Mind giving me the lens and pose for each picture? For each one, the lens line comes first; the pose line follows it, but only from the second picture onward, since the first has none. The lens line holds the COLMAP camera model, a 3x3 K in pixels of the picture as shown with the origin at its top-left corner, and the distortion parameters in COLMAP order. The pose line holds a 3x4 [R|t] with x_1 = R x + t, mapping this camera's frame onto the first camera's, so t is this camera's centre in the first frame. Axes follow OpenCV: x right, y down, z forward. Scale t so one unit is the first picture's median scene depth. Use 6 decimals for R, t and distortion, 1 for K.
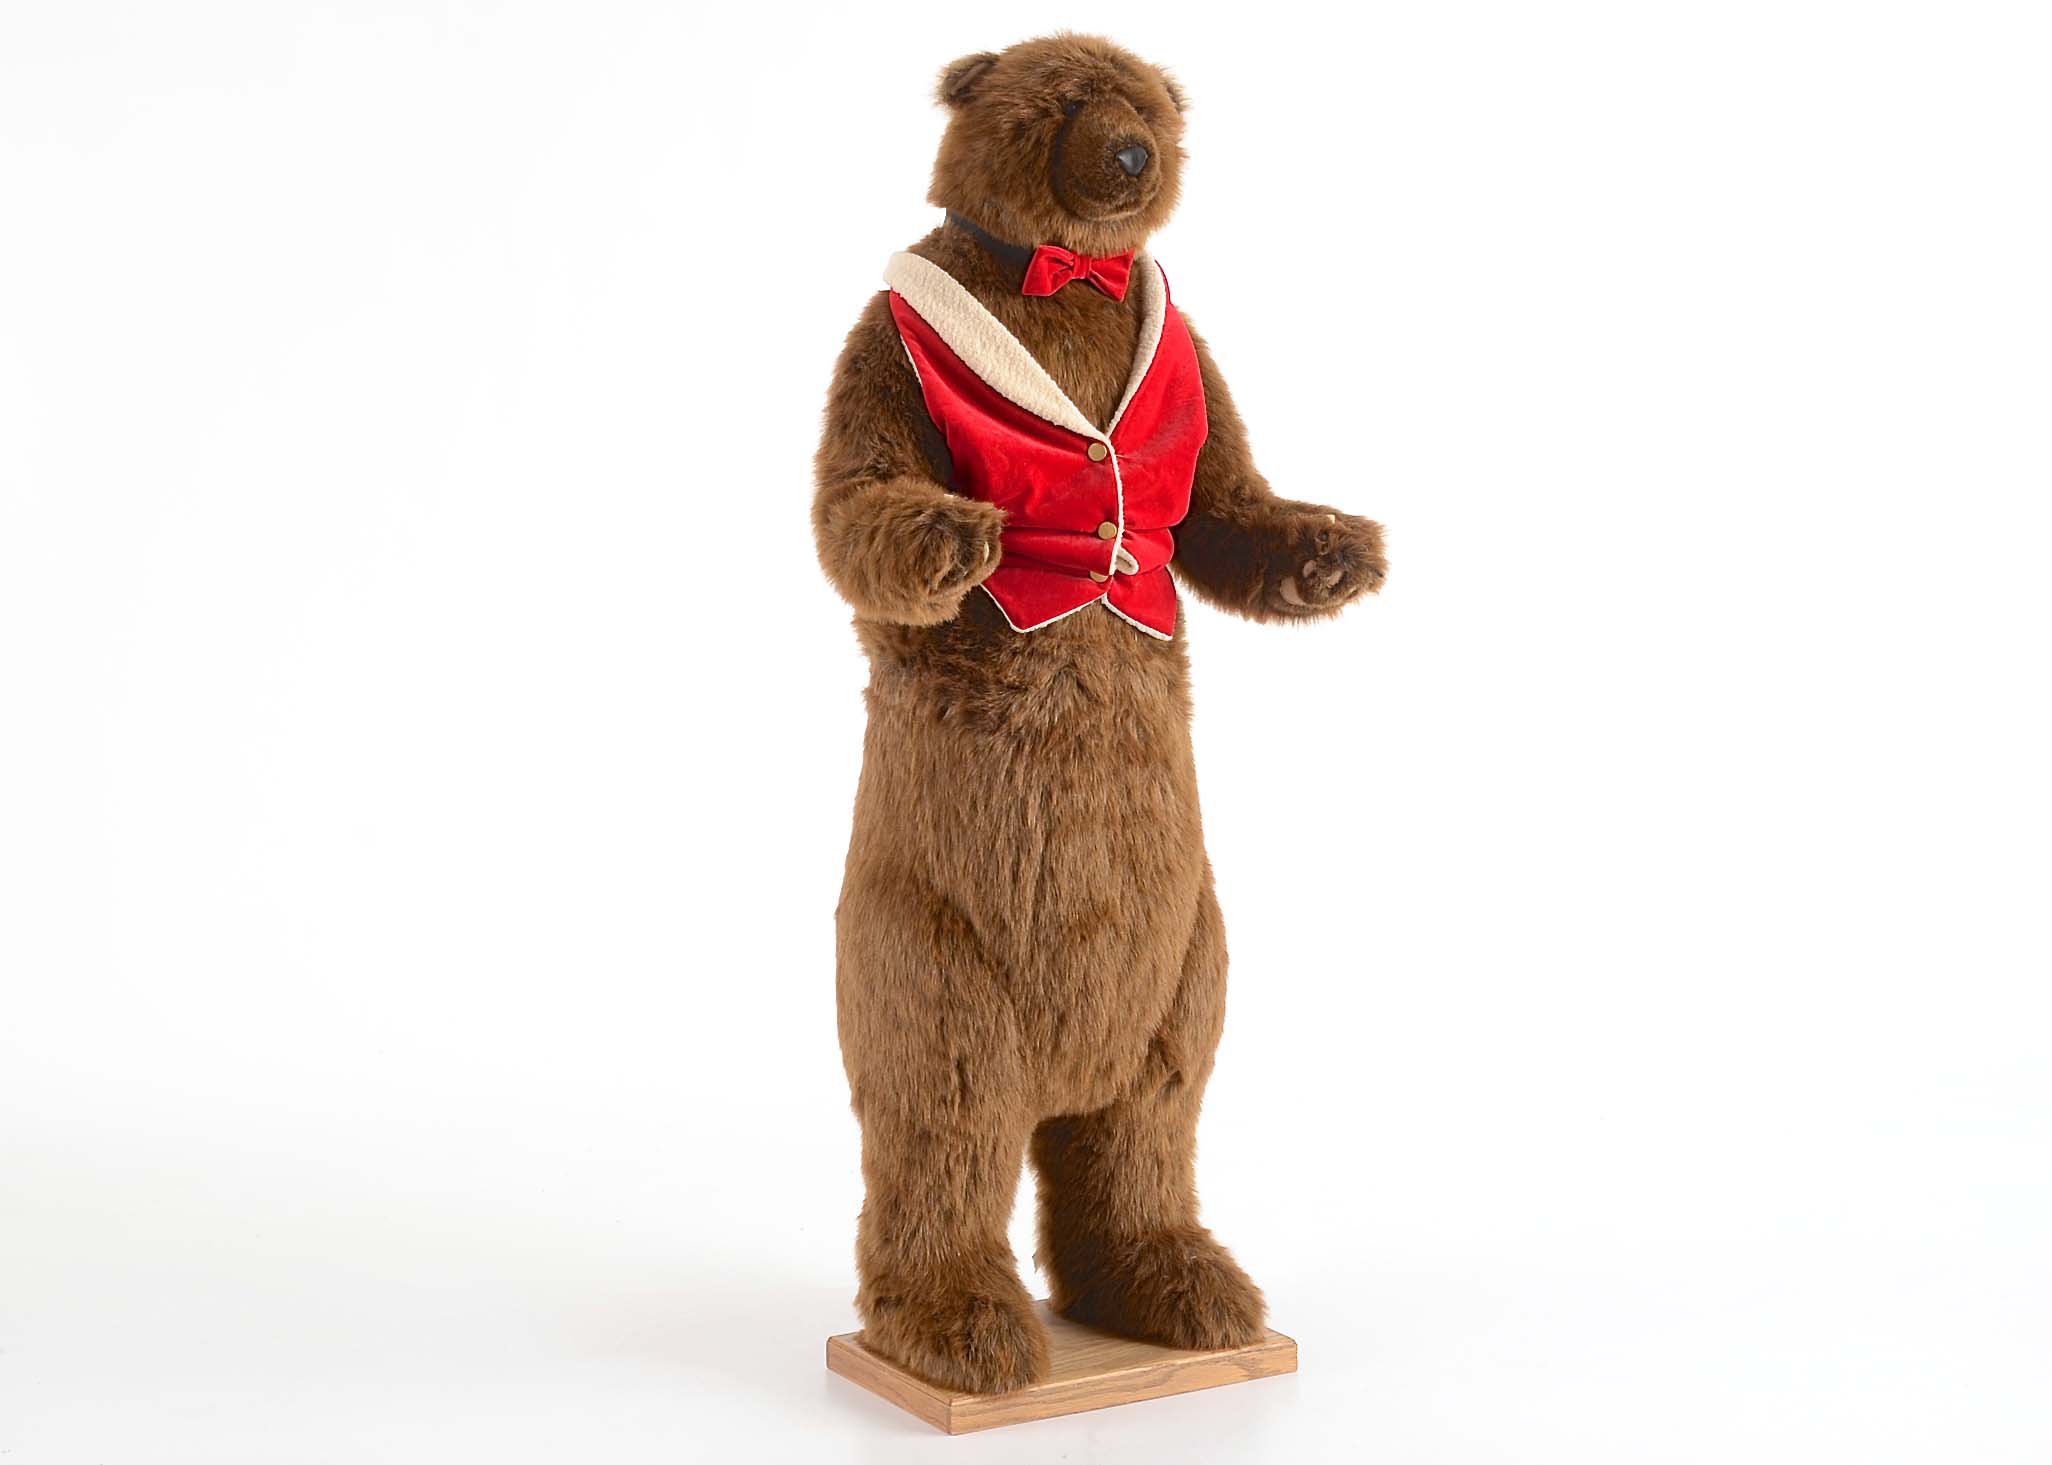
lens RADIAL K [[4148.5, 0, 1028.2], [0, 4148.5, 728.2], [0, 0, 1]] dist [0.198942, 0.000000]
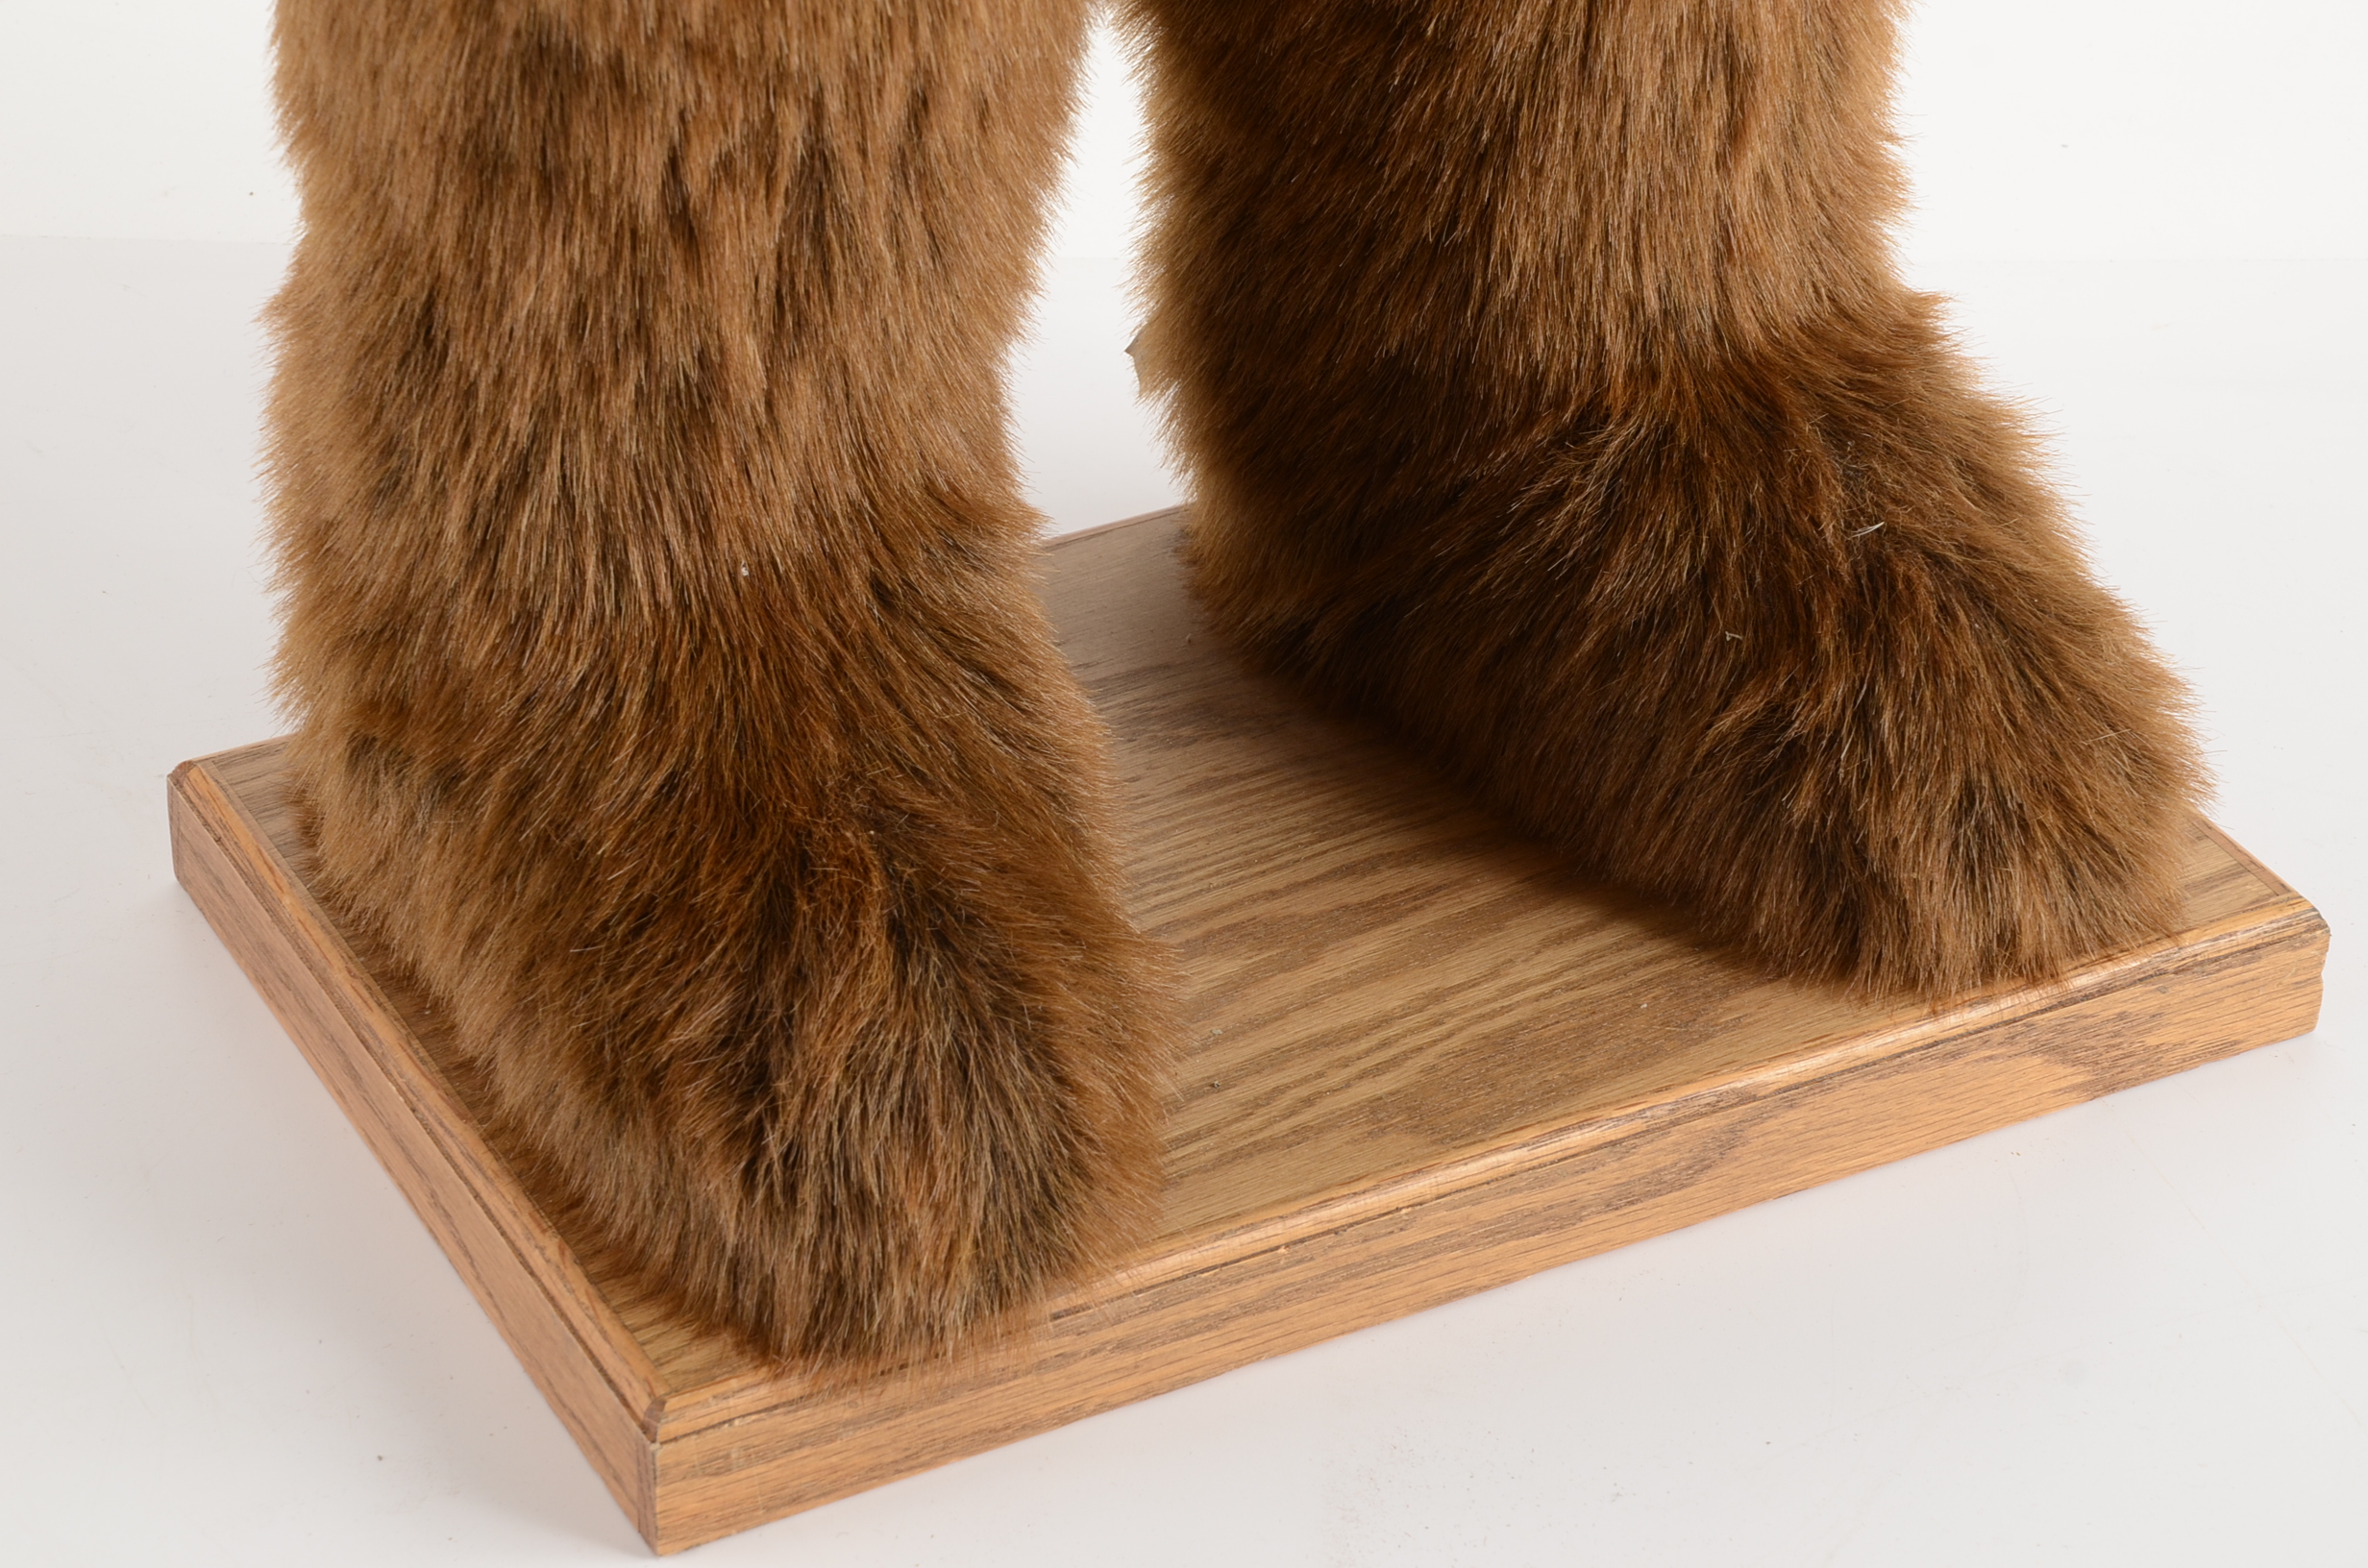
lens RADIAL K [[6498.3, 0, 1169.6], [0, 6498.3, 774.2], [0, 0, 1]] dist [0.602577, 0.000000]
pose [[0.999190, 0.039011, -0.009919, 0.008081], [-0.030975, 0.902563, 0.429442, -0.003993], [0.025706, -0.428787, 0.903040, 0.705983]]
